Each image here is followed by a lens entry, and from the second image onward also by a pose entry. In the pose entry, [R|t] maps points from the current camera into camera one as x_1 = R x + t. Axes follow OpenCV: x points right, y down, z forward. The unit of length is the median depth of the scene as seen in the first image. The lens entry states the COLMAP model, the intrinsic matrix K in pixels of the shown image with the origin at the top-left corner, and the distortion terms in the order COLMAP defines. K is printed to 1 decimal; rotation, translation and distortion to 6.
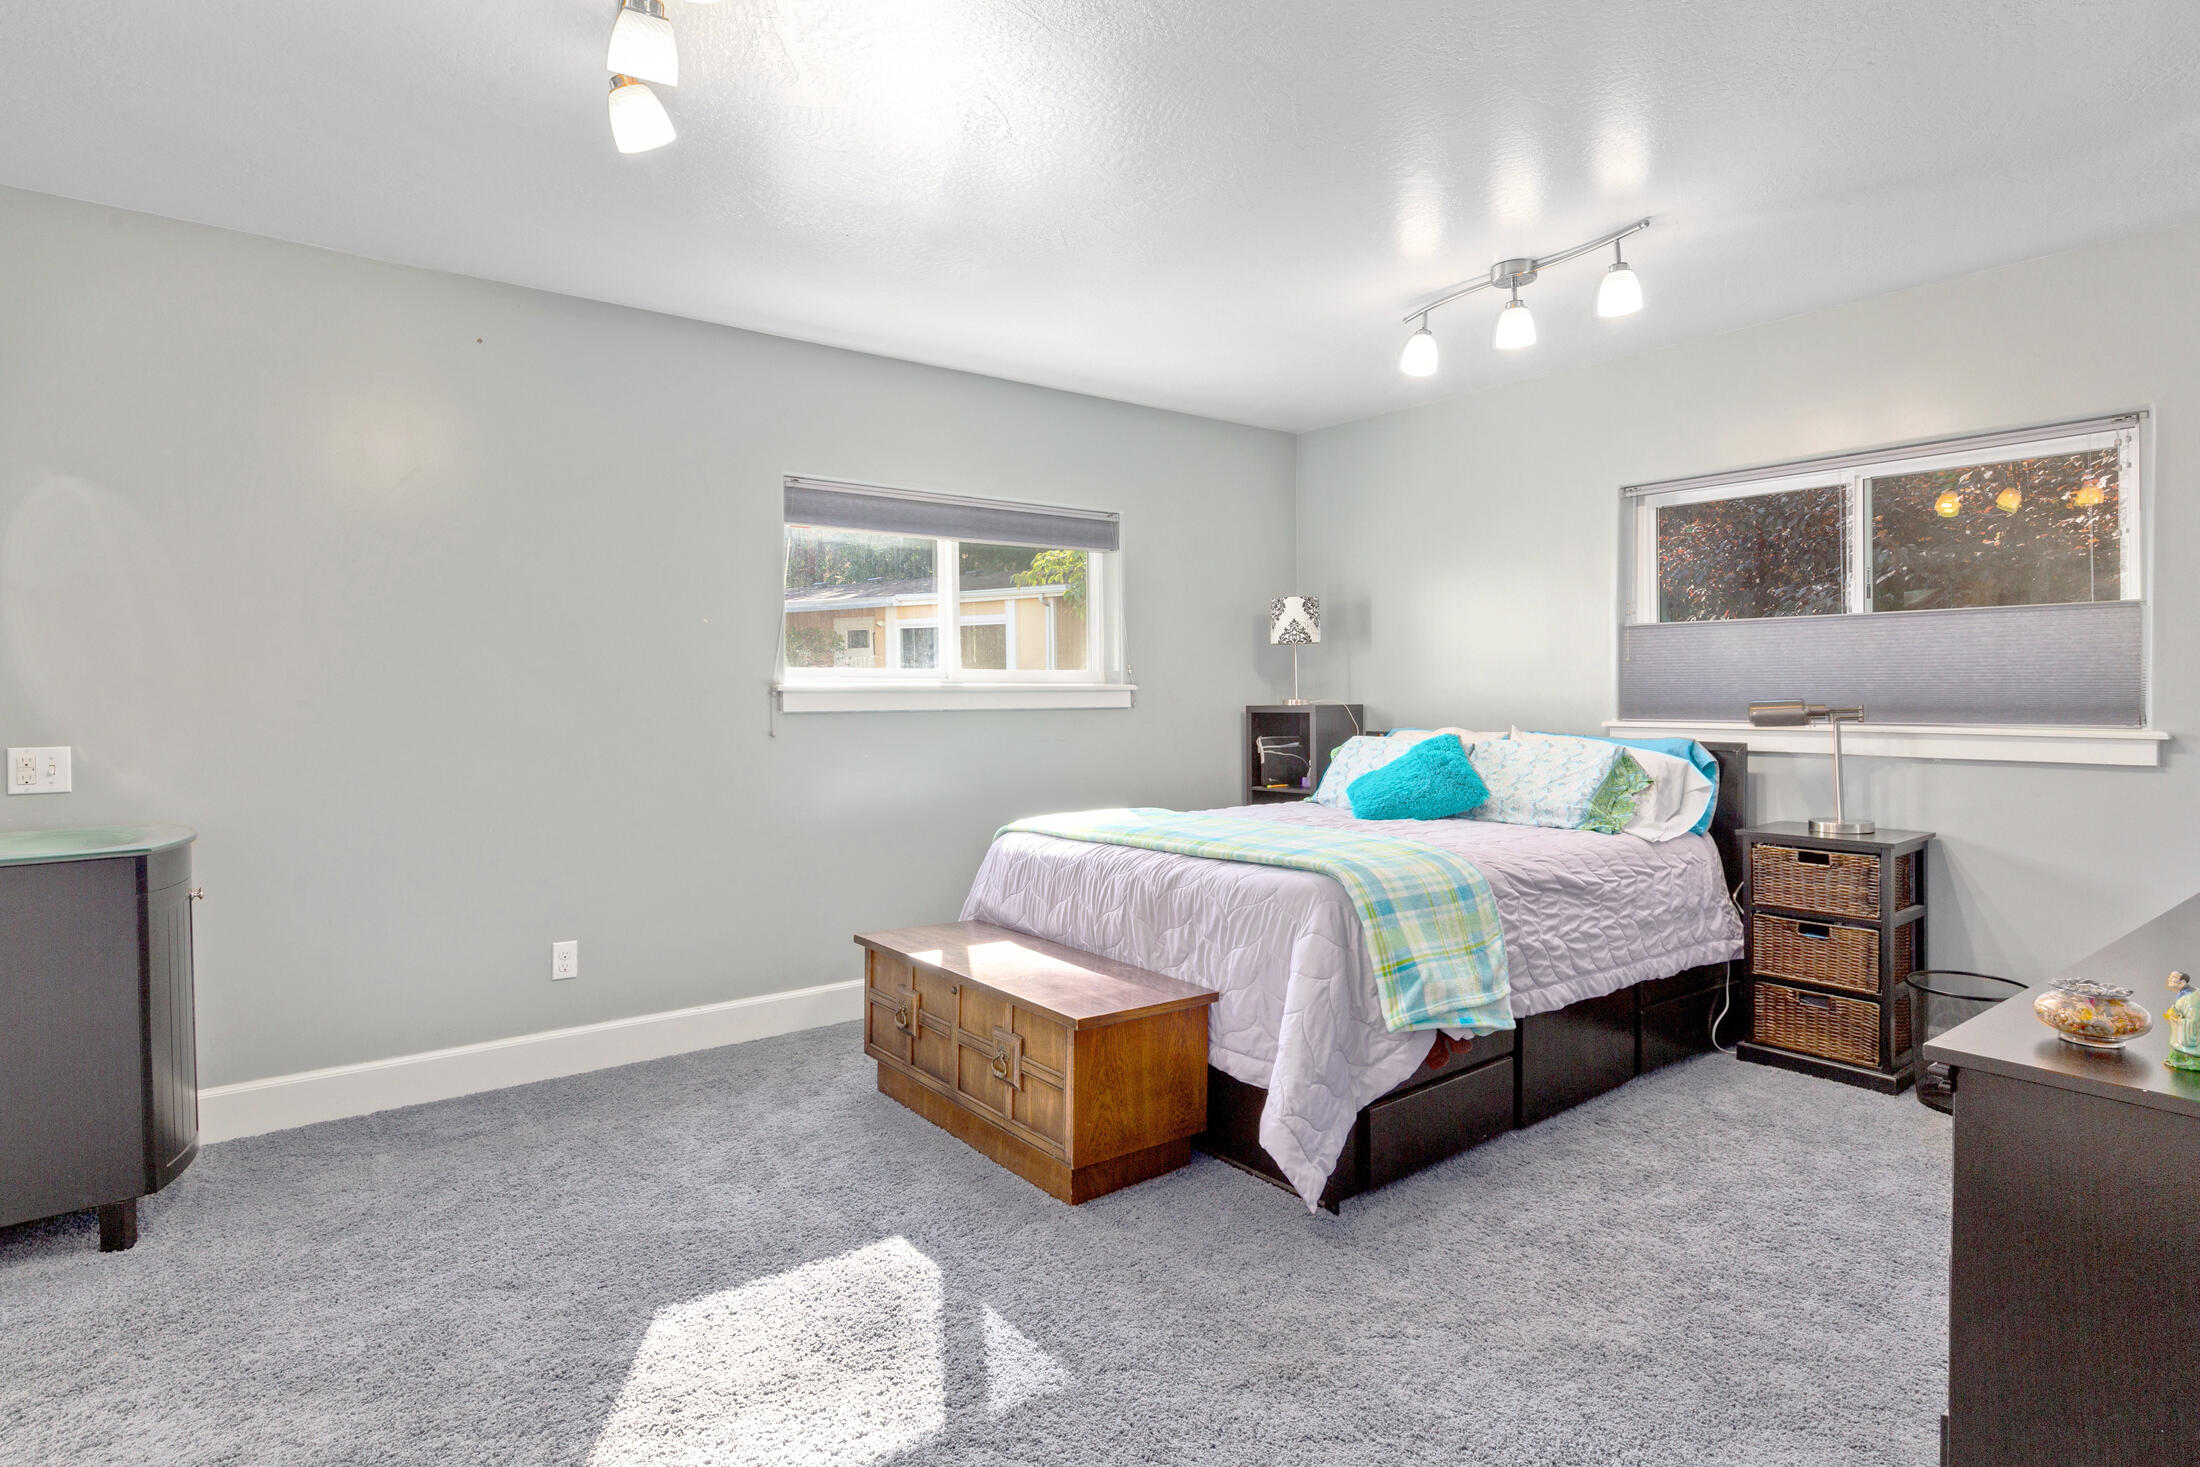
lens RADIAL K [[1112.8, 0, 1104.3], [0, 1112.8, 723.6], [0, 0, 1]] dist [-0.001469, -0.000399]
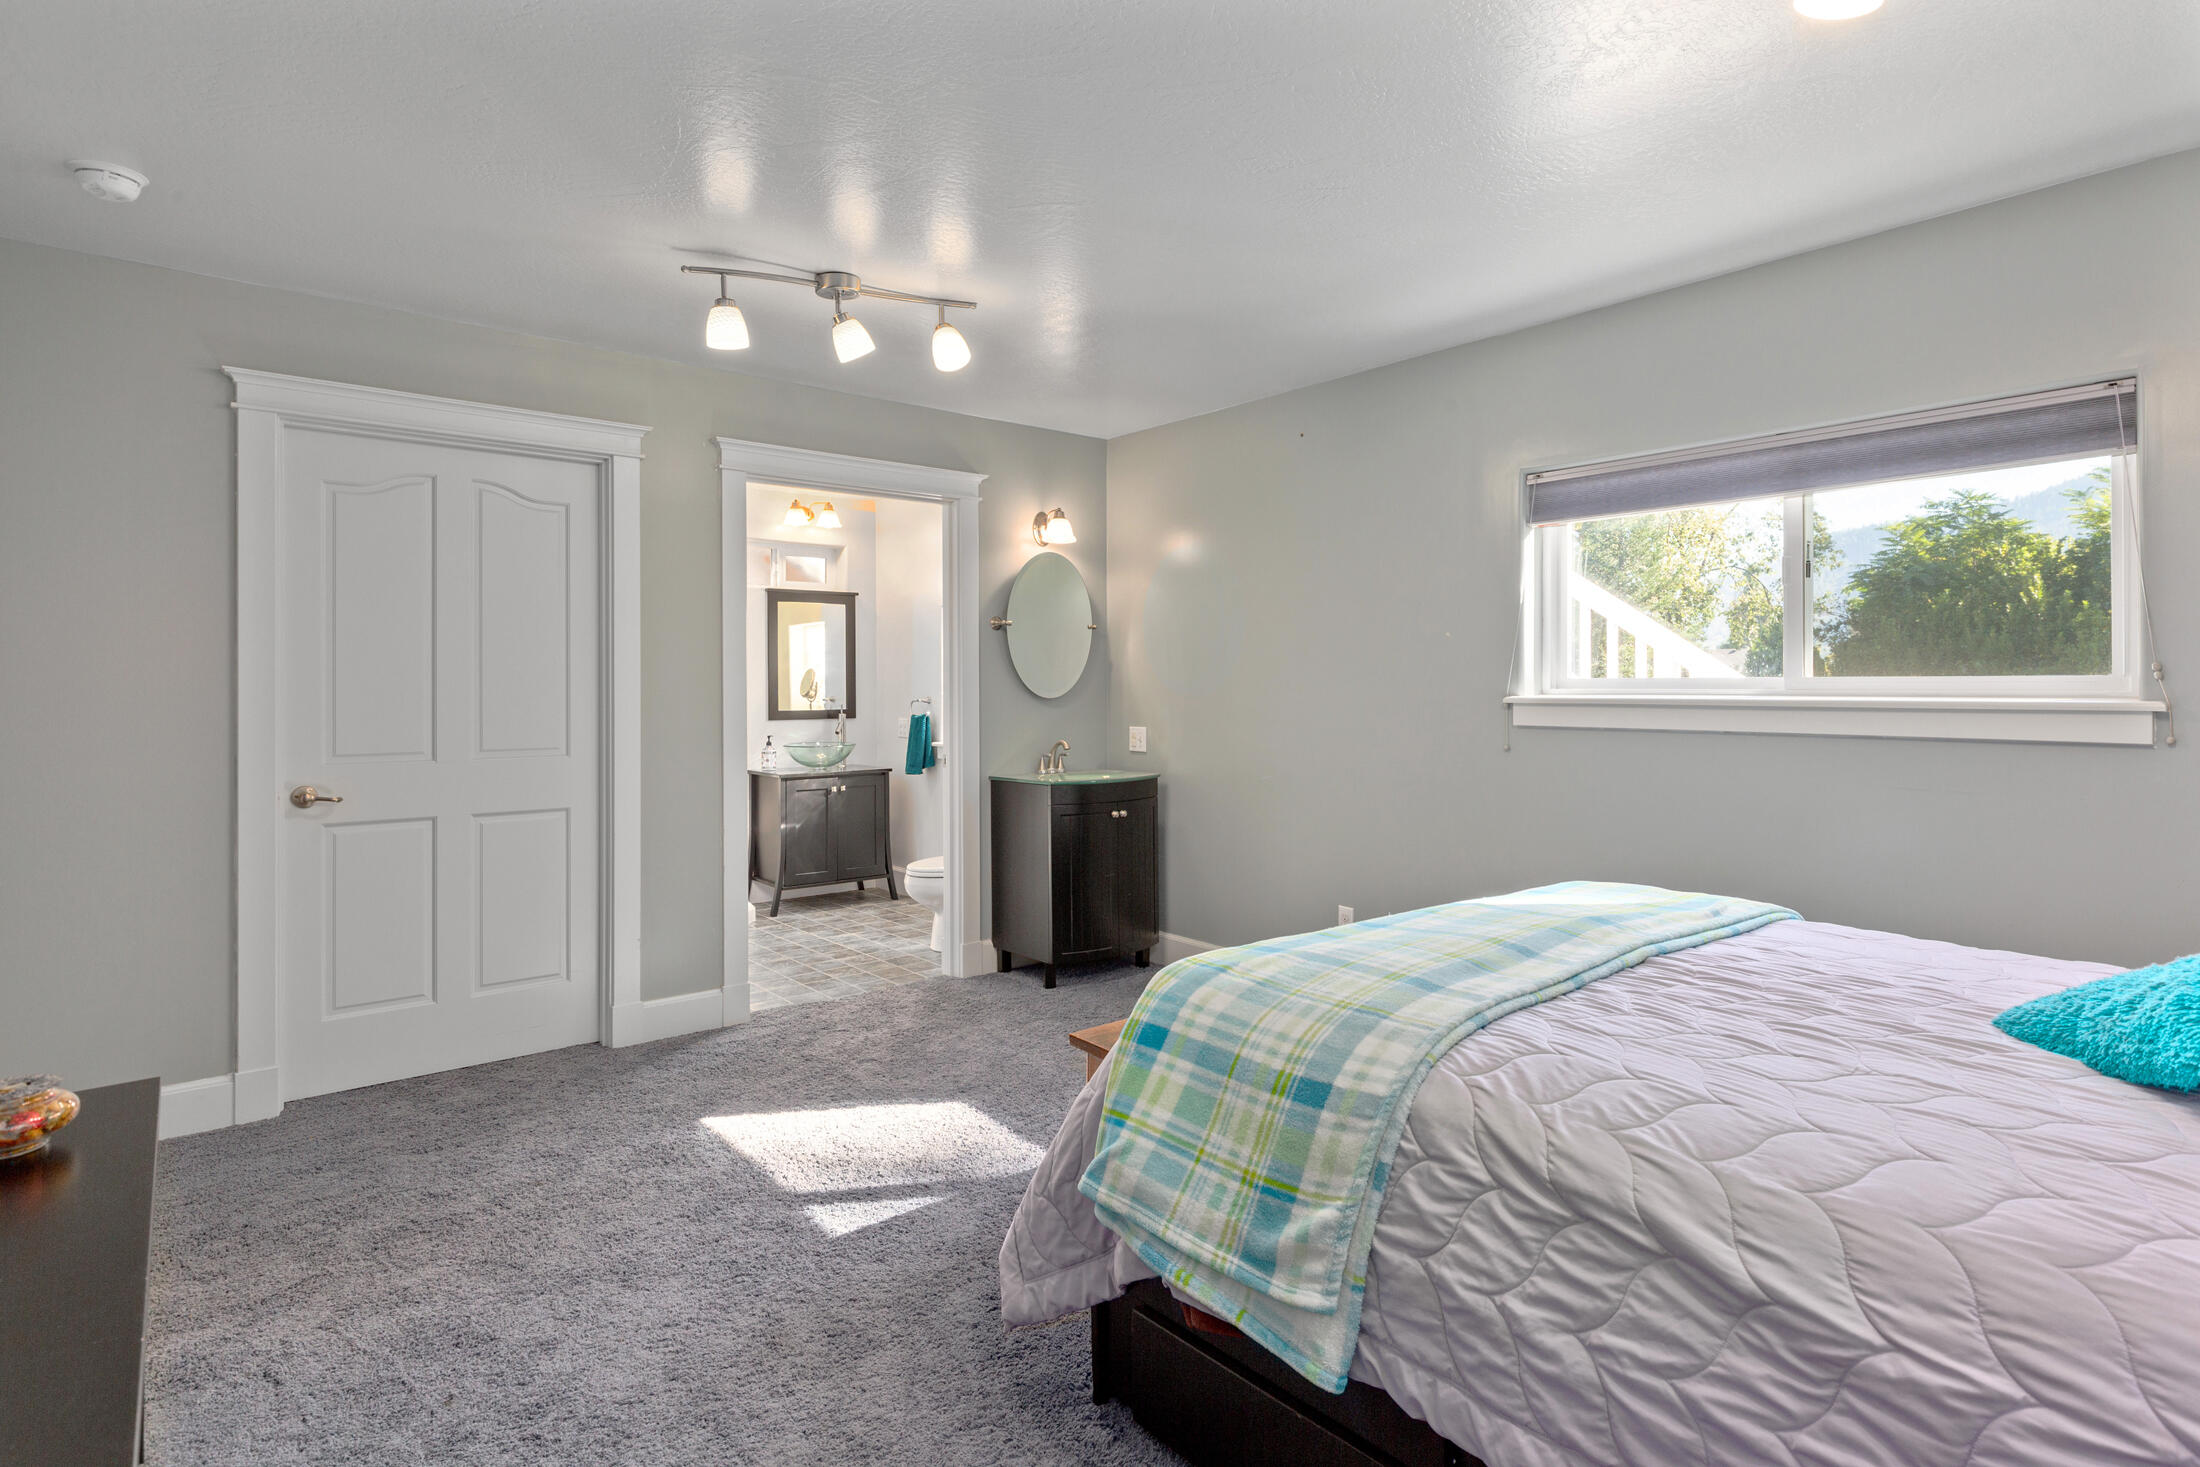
lens RADIAL K [[1112.8, 0, 1166.9], [0, 1112.8, 682.6], [0, 0, 1]] dist [-0.001469, -0.000399]
pose [[0.064748, 0.001986, -0.997900, 0.801090], [-0.025720, 0.999669, 0.000321, -0.049785], [0.997570, 0.025645, 0.064778, 0.801901]]
